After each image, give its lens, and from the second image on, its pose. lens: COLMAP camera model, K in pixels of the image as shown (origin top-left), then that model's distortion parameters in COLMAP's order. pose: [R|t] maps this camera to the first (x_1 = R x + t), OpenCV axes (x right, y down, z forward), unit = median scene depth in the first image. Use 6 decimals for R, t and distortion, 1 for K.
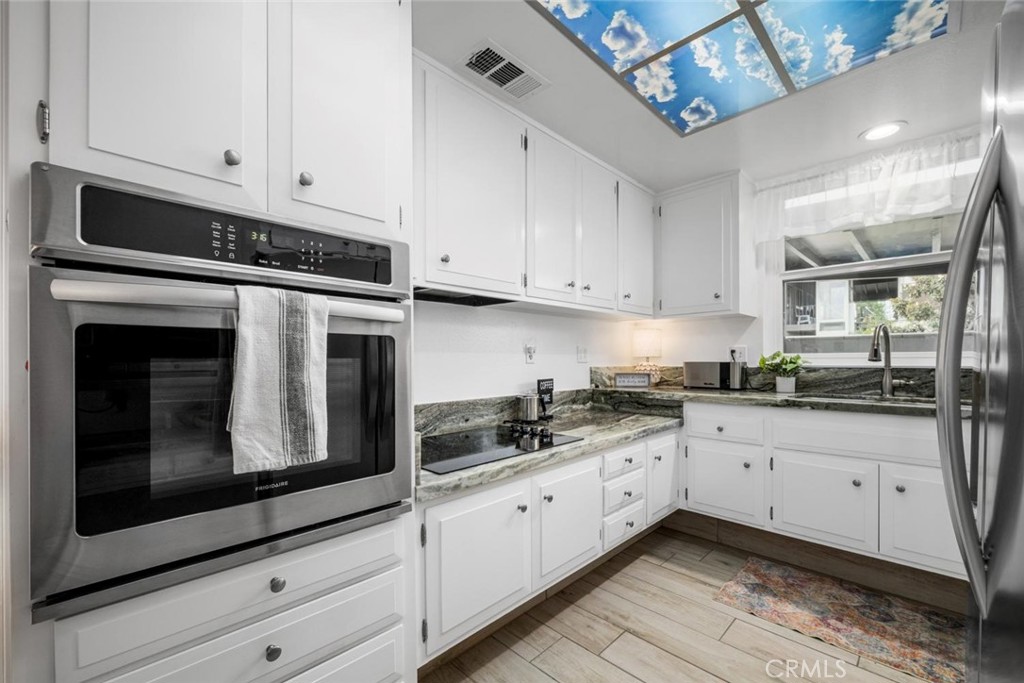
lens RADIAL K [[423.0, 0, 513.3], [0, 423.0, 358.1], [0, 0, 1]] dist [0.000677, 0.000053]
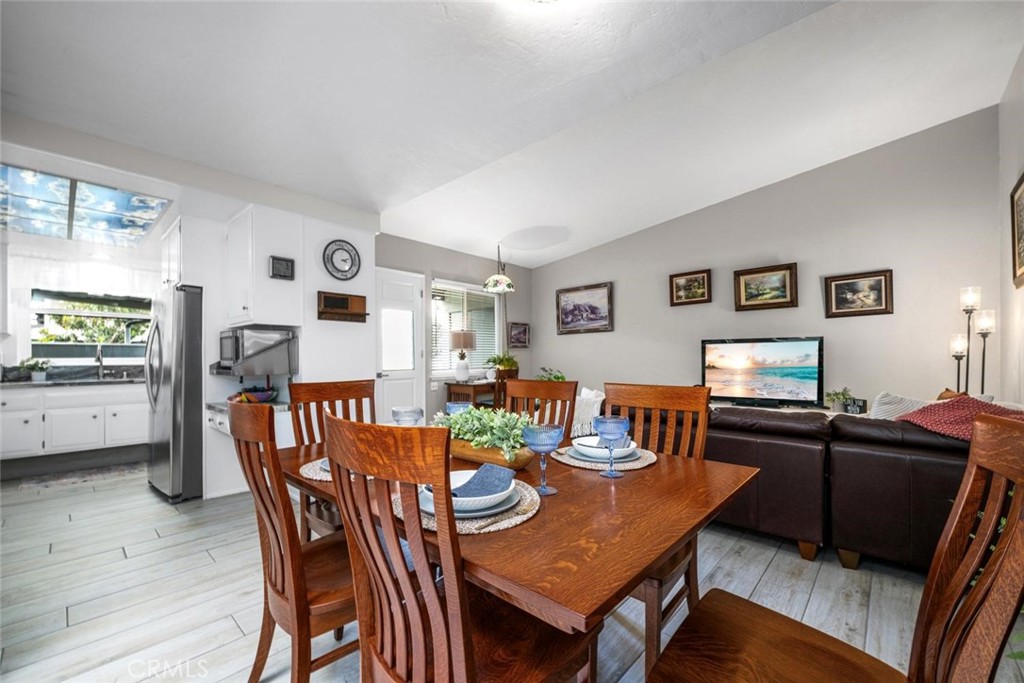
lens RADIAL K [[415.1, 0, 508.5], [0, 415.1, 358.4], [0, 0, 1]] dist [0.000557, 0.000018]
pose [[-0.031003, 0.003269, 0.999514, -1.124810], [0.003213, 0.999990, -0.003171, 0.001341], [-0.999514, 0.003113, -0.031013, -0.867277]]
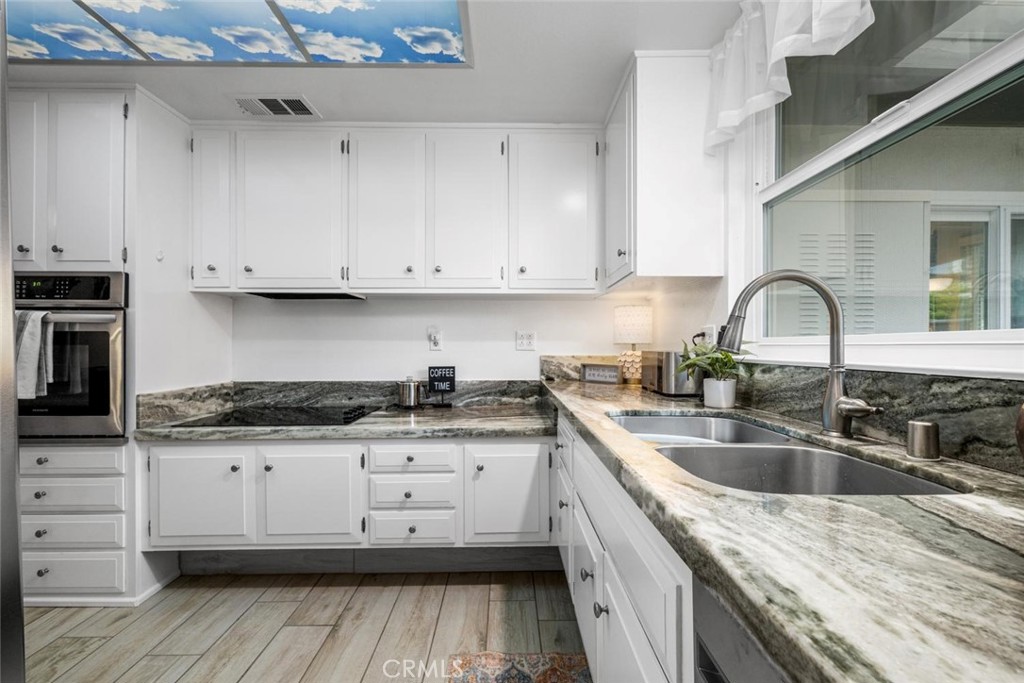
lens RADIAL K [[416.8, 0, 513.0], [0, 416.8, 345.8], [0, 0, 1]] dist [-0.001079, -0.000182]
pose [[0.714029, 0.002782, -0.700110, 0.866573], [-0.000813, 0.999995, 0.003145, -0.001506], [0.700115, -0.001676, 0.714028, 0.427062]]
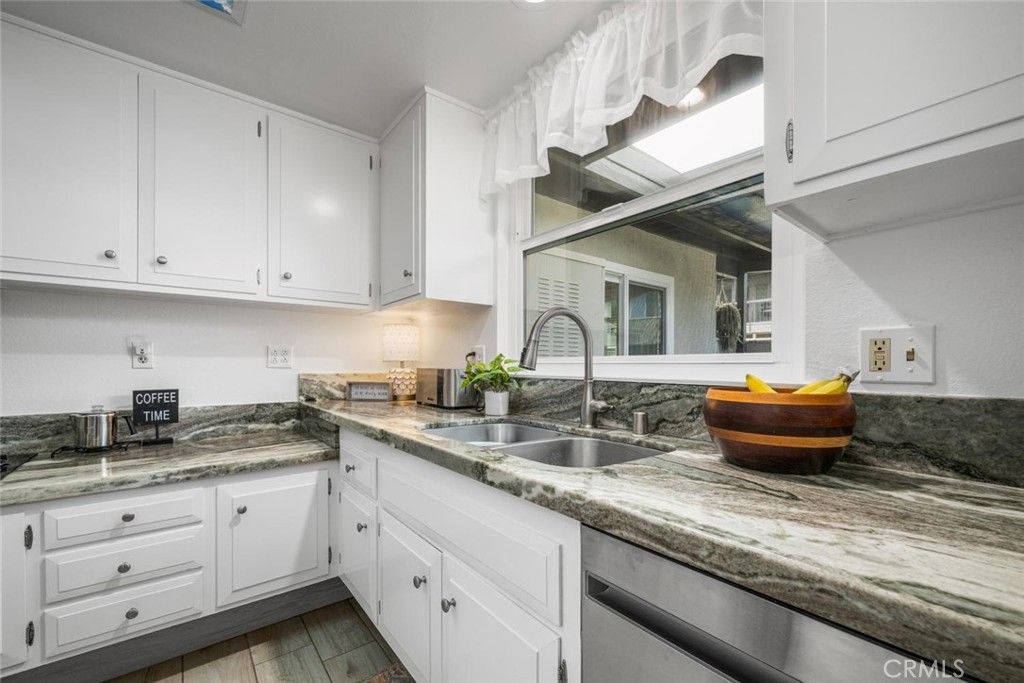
lens RADIAL K [[419.8, 0, 512.9], [0, 419.8, 364.5], [0, 0, 1]] dist [0.000064, -0.000144]
pose [[0.992709, 0.007289, -0.120318, 0.777268], [-0.006909, 0.999970, 0.003576, -0.001253], [0.120340, -0.002719, 0.992729, 0.350824]]
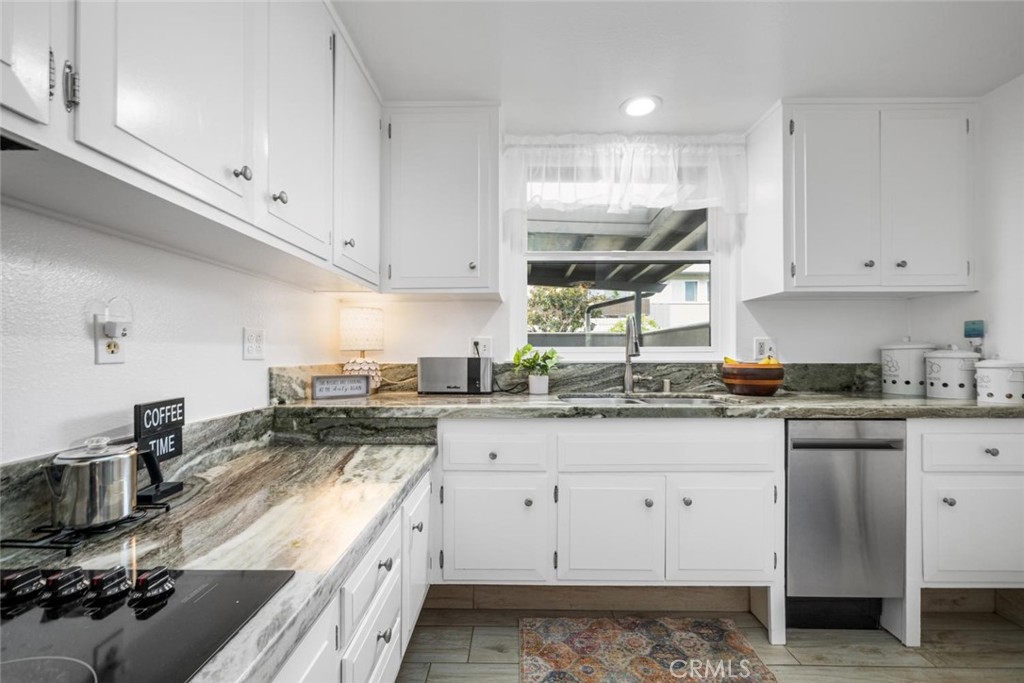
lens RADIAL K [[417.1, 0, 515.1], [0, 417.1, 350.8], [0, 0, 1]] dist [0.000041, -0.000008]
pose [[0.716556, 0.005997, 0.697504, 0.039128], [-0.003551, 0.999981, -0.004949, 0.000980], [-0.697521, 0.001069, 0.716564, 0.461225]]
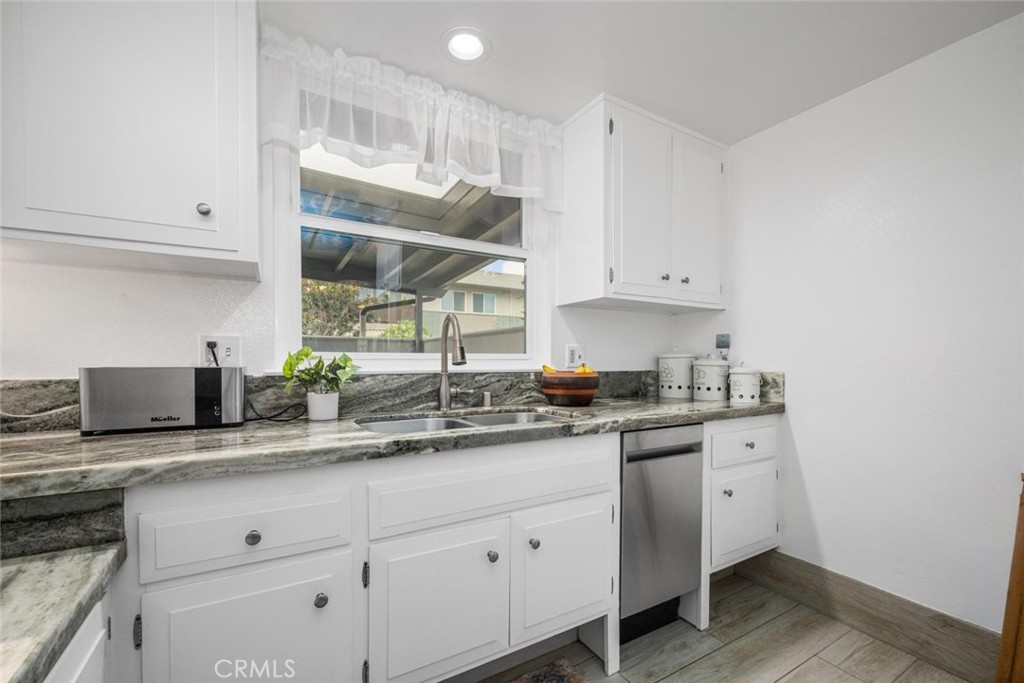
lens RADIAL K [[420.4, 0, 512.1], [0, 420.4, 368.4], [0, 0, 1]] dist [-0.002018, -0.000165]
pose [[0.259418, -0.014715, 0.965653, 0.165224], [-0.005984, 0.999840, 0.016844, 0.001139], [-0.965747, -0.010148, 0.259289, 0.627434]]
